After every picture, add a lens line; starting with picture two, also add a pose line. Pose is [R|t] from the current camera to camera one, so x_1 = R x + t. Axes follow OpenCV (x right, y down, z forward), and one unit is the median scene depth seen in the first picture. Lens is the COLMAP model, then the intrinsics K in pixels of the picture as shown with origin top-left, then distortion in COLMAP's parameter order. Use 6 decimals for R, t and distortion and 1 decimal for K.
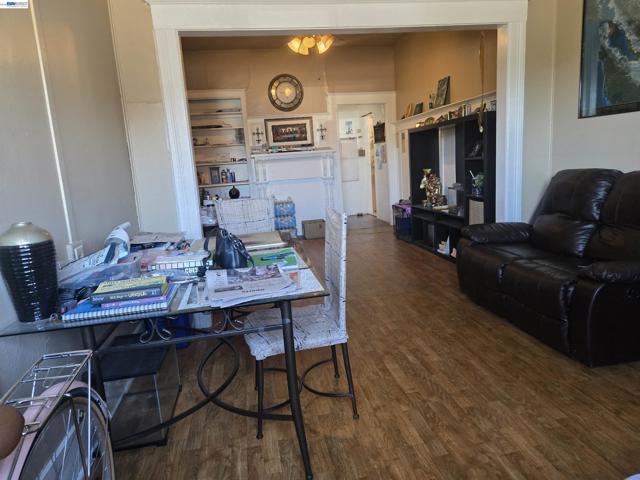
lens RADIAL K [[417.8, 0, 324.9], [0, 417.8, 238.9], [0, 0, 1]] dist [0.008743, -0.003900]
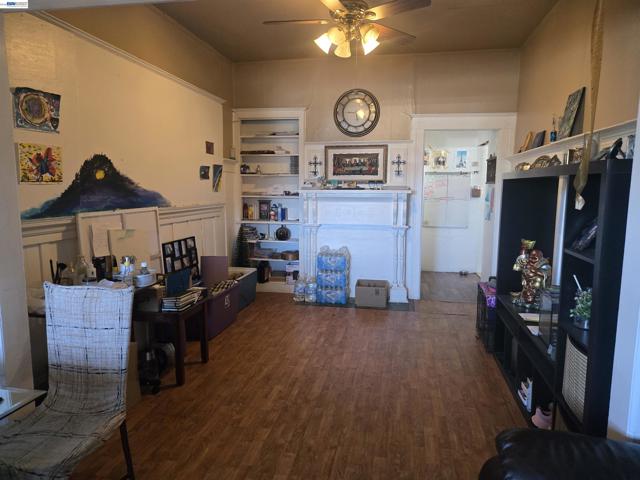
lens RADIAL K [[417.8, 0, 315.9], [0, 417.8, 241.1], [0, 0, 1]] dist [0.008743, -0.003900]
pose [[0.922398, 0.122988, -0.366136, 0.148401], [-0.137708, 0.990370, -0.014250, -0.093948], [0.360857, 0.063564, 0.930452, 0.269233]]
